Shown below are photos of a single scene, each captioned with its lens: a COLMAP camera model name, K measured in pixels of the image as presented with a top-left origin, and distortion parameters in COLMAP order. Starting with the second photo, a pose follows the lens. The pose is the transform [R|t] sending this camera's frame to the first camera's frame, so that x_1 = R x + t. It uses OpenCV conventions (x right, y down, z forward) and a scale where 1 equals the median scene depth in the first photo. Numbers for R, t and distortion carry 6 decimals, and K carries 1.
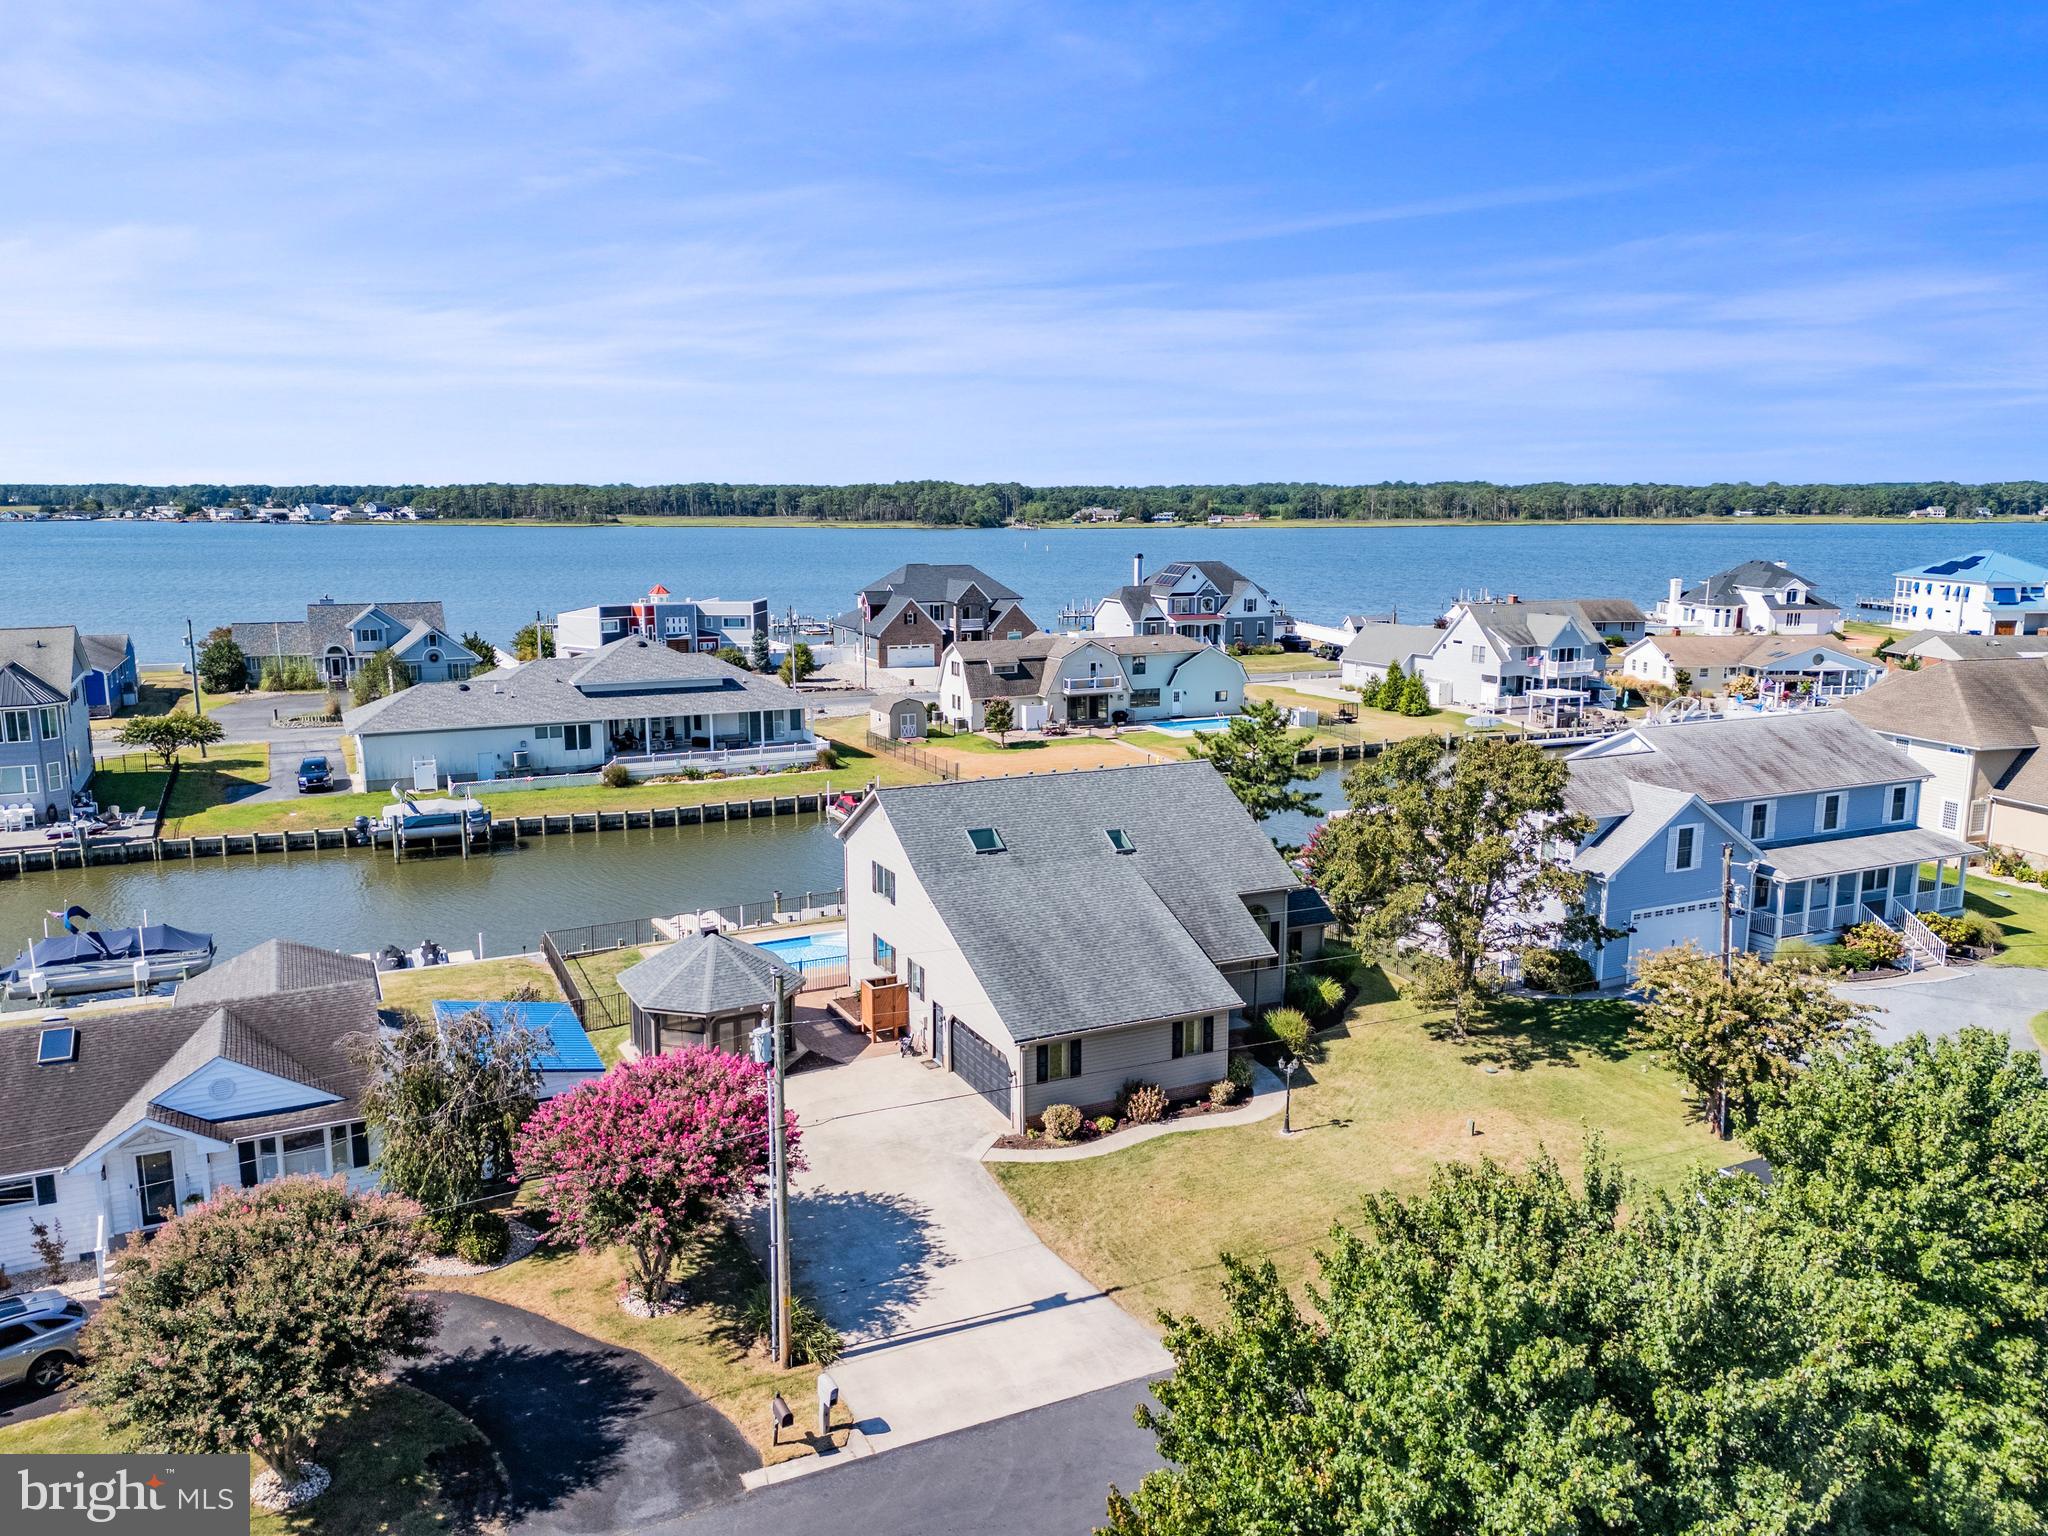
lens RADIAL K [[1467.3, 0, 1030.4], [0, 1467.3, 772.3], [0, 0, 1]] dist [0.033774, -0.009383]
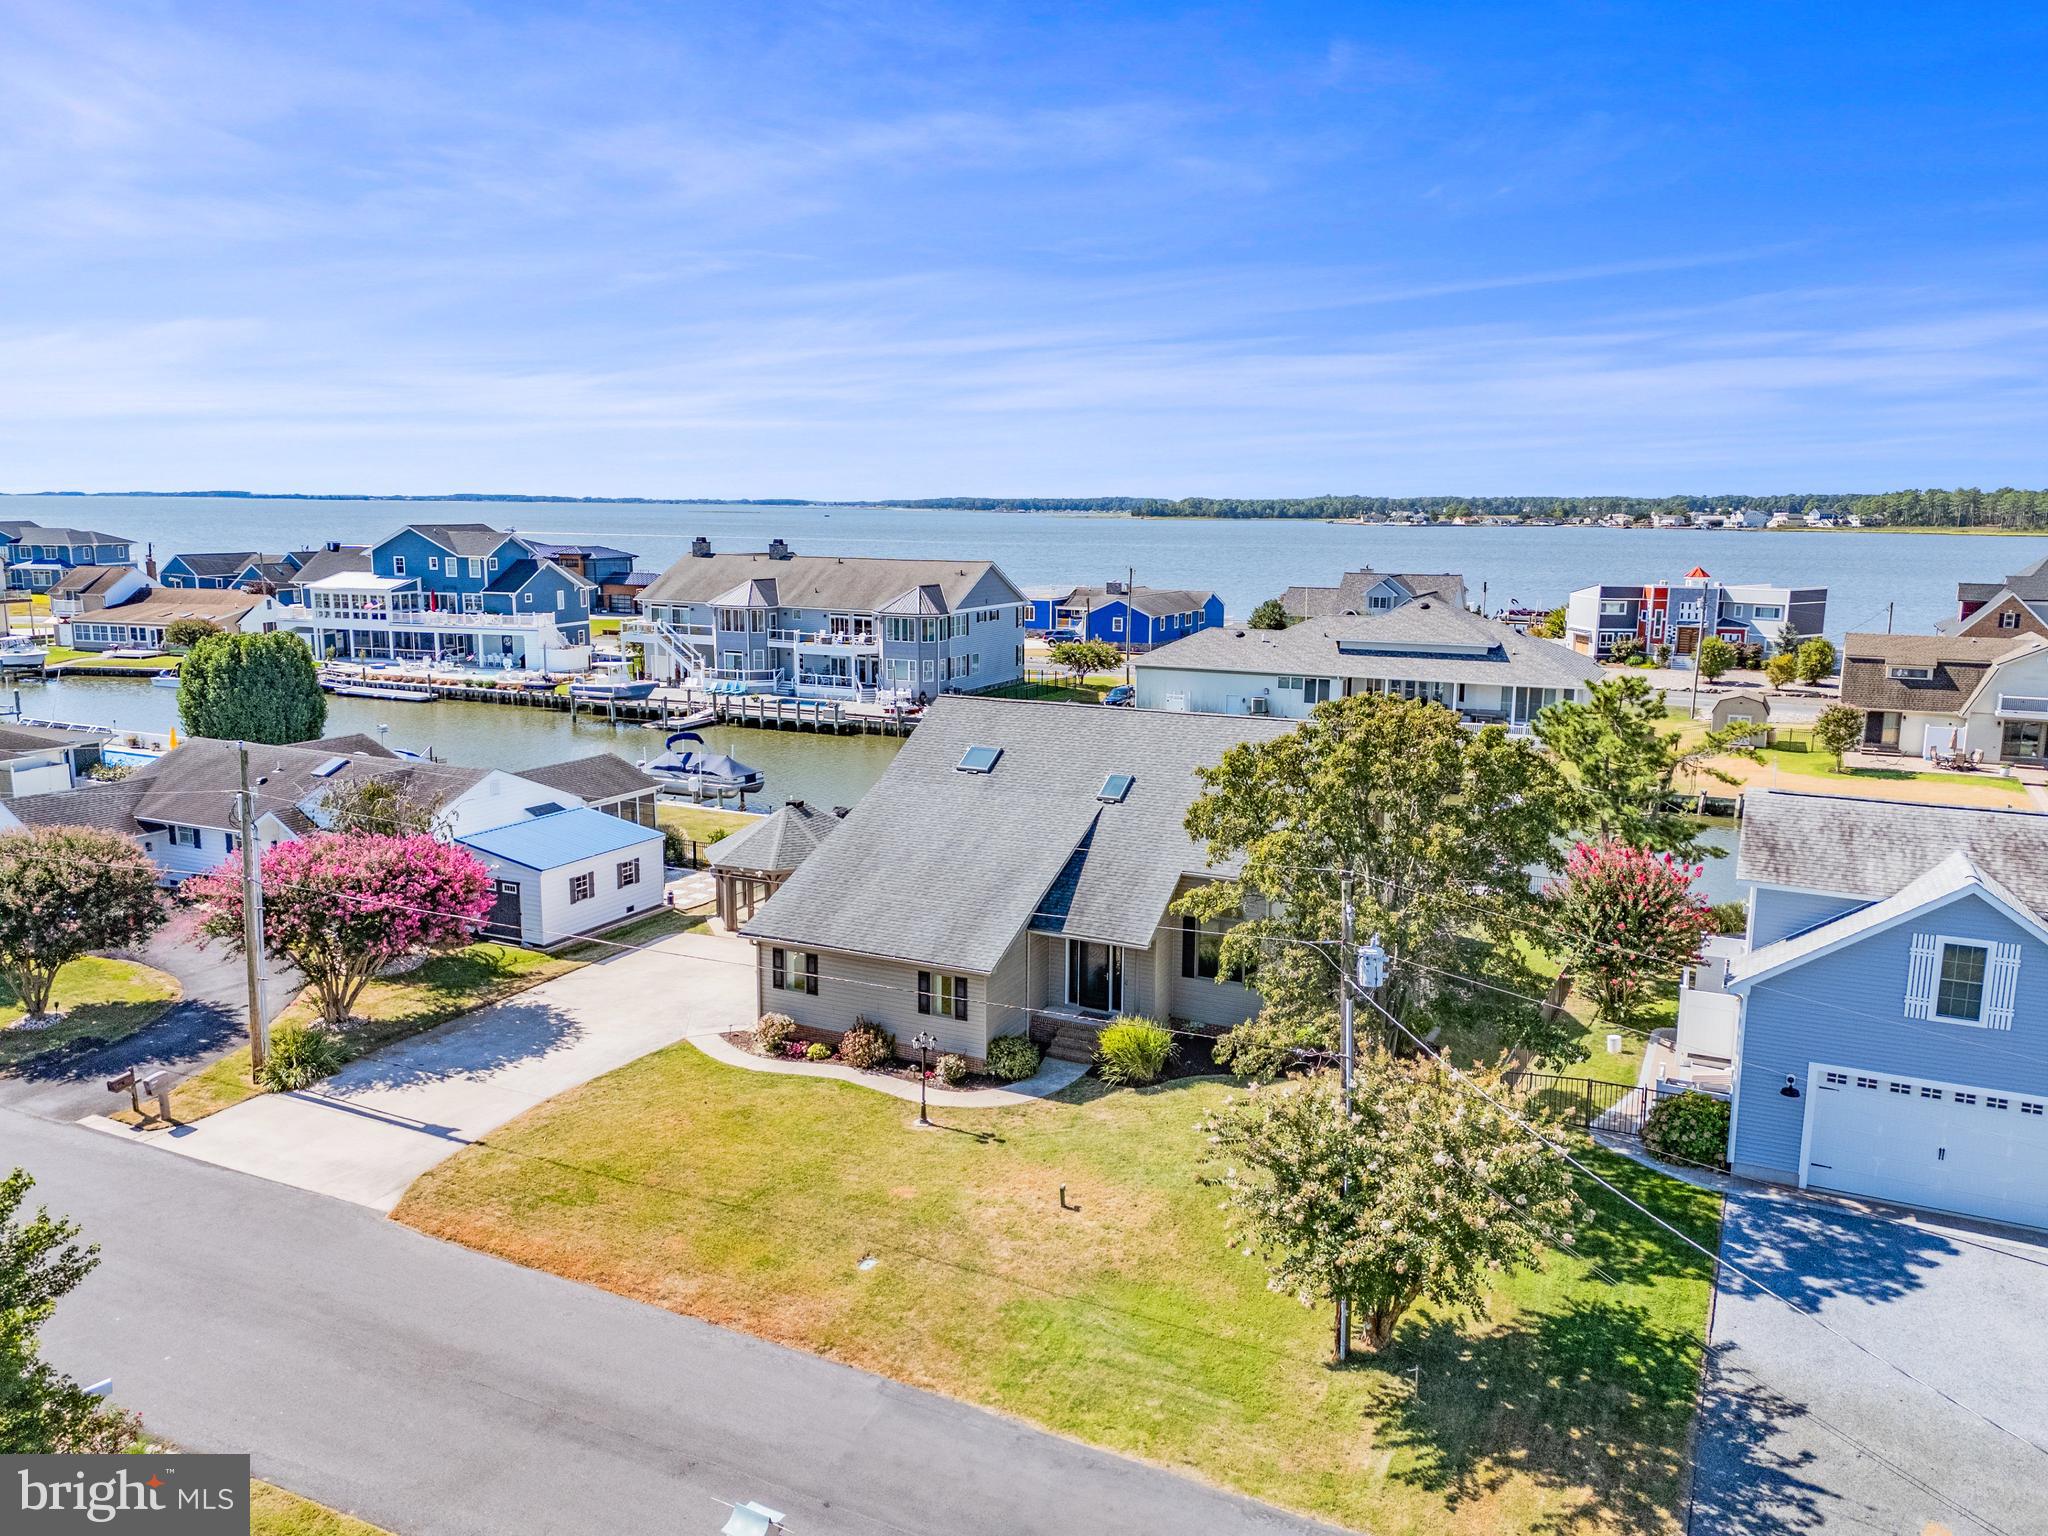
lens RADIAL K [[1467.3, 0, 1029.2], [0, 1467.3, 763.3], [0, 0, 1]] dist [0.033774, -0.009383]
pose [[0.626945, 0.137881, -0.766765, 0.344994], [-0.145873, 0.987583, 0.058317, -0.004762], [0.765285, 0.075289, 0.639273, 0.213287]]
